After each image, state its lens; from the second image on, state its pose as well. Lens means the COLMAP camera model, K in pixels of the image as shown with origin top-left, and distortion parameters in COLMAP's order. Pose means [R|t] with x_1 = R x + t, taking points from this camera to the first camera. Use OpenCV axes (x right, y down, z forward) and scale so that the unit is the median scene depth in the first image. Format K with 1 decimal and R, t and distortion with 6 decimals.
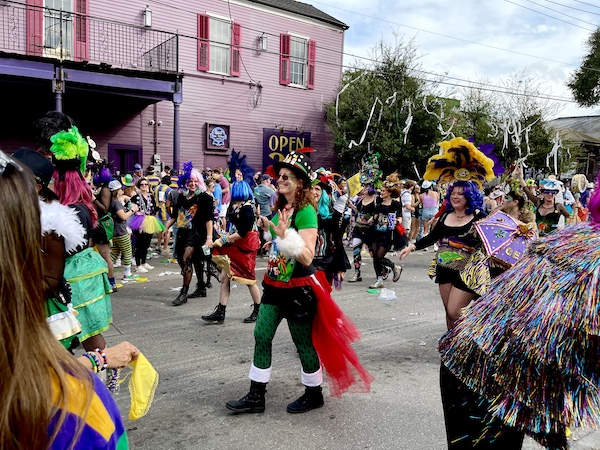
lens RADIAL K [[452.3, 0, 298.8], [0, 452.3, 218.5], [0, 0, 1]] dist [0.064154, -0.077856]
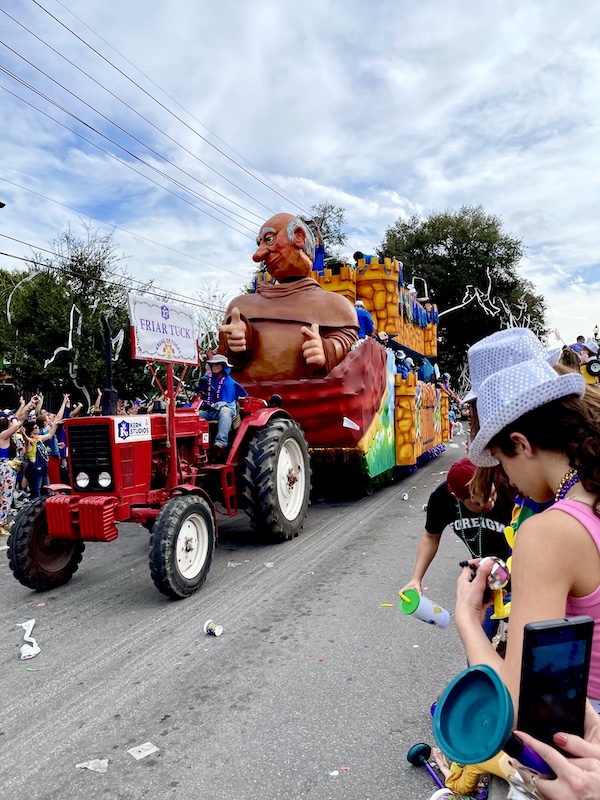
lens RADIAL K [[603.0, 0, 307.9], [0, 603.0, 392.7], [0, 0, 1]] dist [0.064154, -0.077856]
pose [[0.787061, -0.031154, 0.616088, -0.135510], [0.100812, 0.991793, -0.078636, -0.001130], [-0.608582, 0.124000, 0.783742, -0.014690]]
